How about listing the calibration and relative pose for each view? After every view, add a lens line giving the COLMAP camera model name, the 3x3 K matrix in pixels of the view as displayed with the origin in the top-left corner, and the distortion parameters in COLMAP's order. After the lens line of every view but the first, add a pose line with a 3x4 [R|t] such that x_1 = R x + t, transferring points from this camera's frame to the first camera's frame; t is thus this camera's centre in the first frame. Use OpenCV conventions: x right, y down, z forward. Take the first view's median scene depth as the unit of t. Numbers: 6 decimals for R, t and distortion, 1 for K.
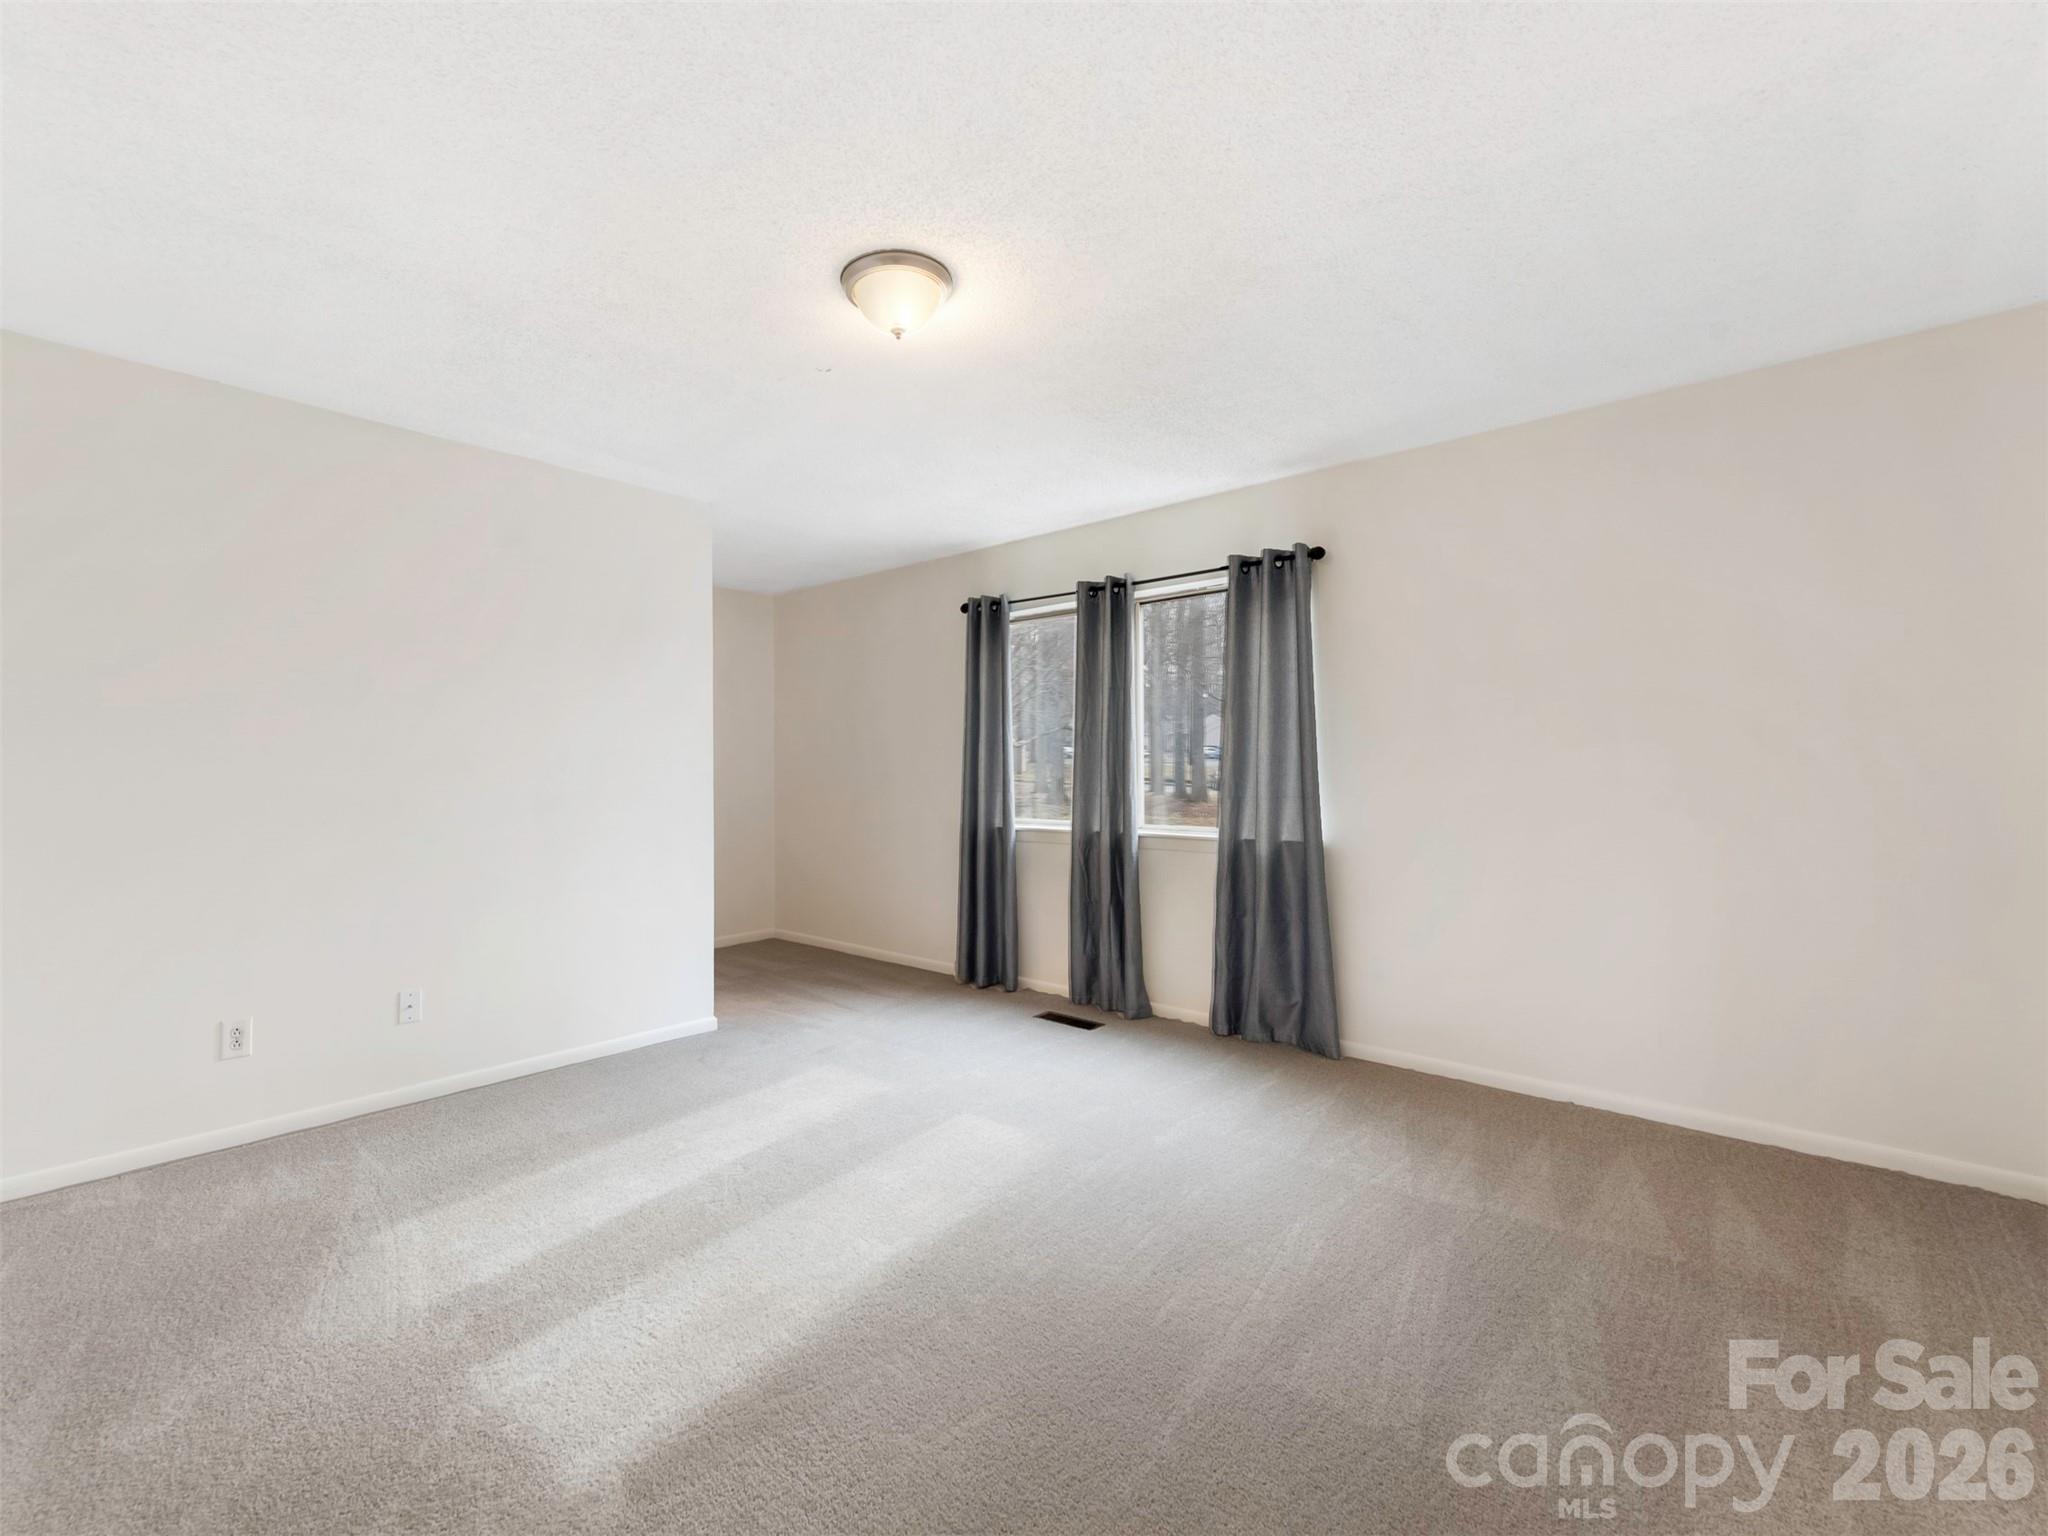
lens RADIAL K [[855.5, 0, 1013.3], [0, 855.5, 766.7], [0, 0, 1]] dist [-0.001028, -0.000366]
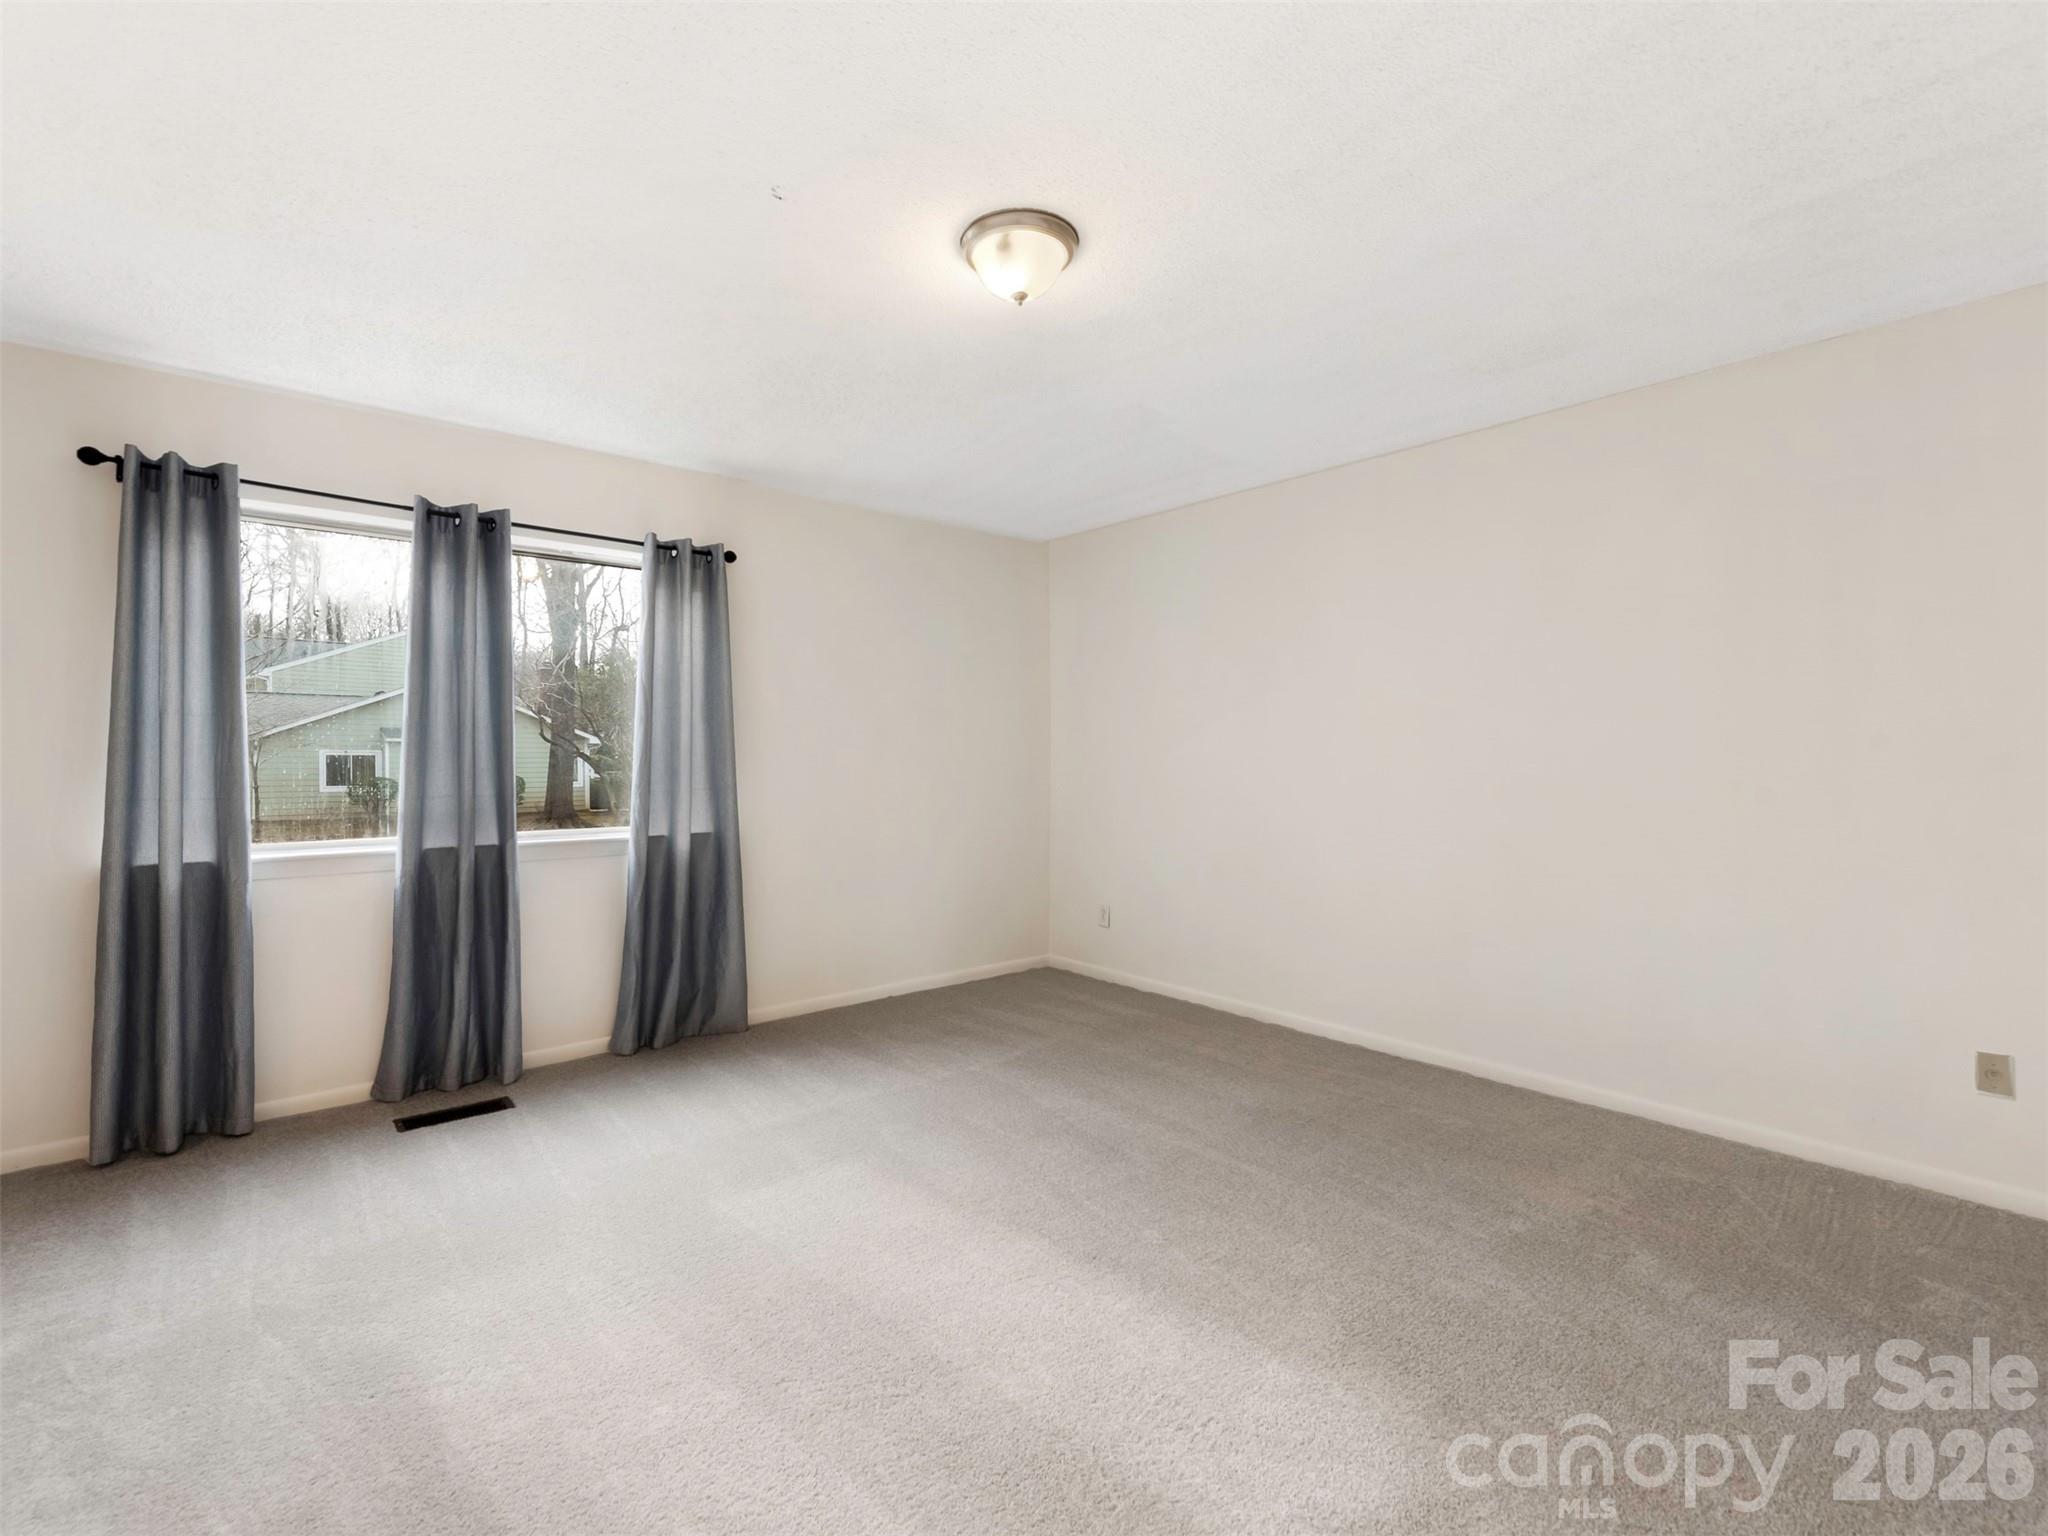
lens RADIAL K [[855.5, 0, 1013.3], [0, 855.5, 766.7], [0, 0, 1]] dist [-0.001028, -0.000366]
pose [[0.209460, -0.002094, 0.977815, -0.533735], [-0.001317, 0.999996, 0.002424, 0.004379], [-0.977816, -0.001796, 0.209457, 0.395458]]
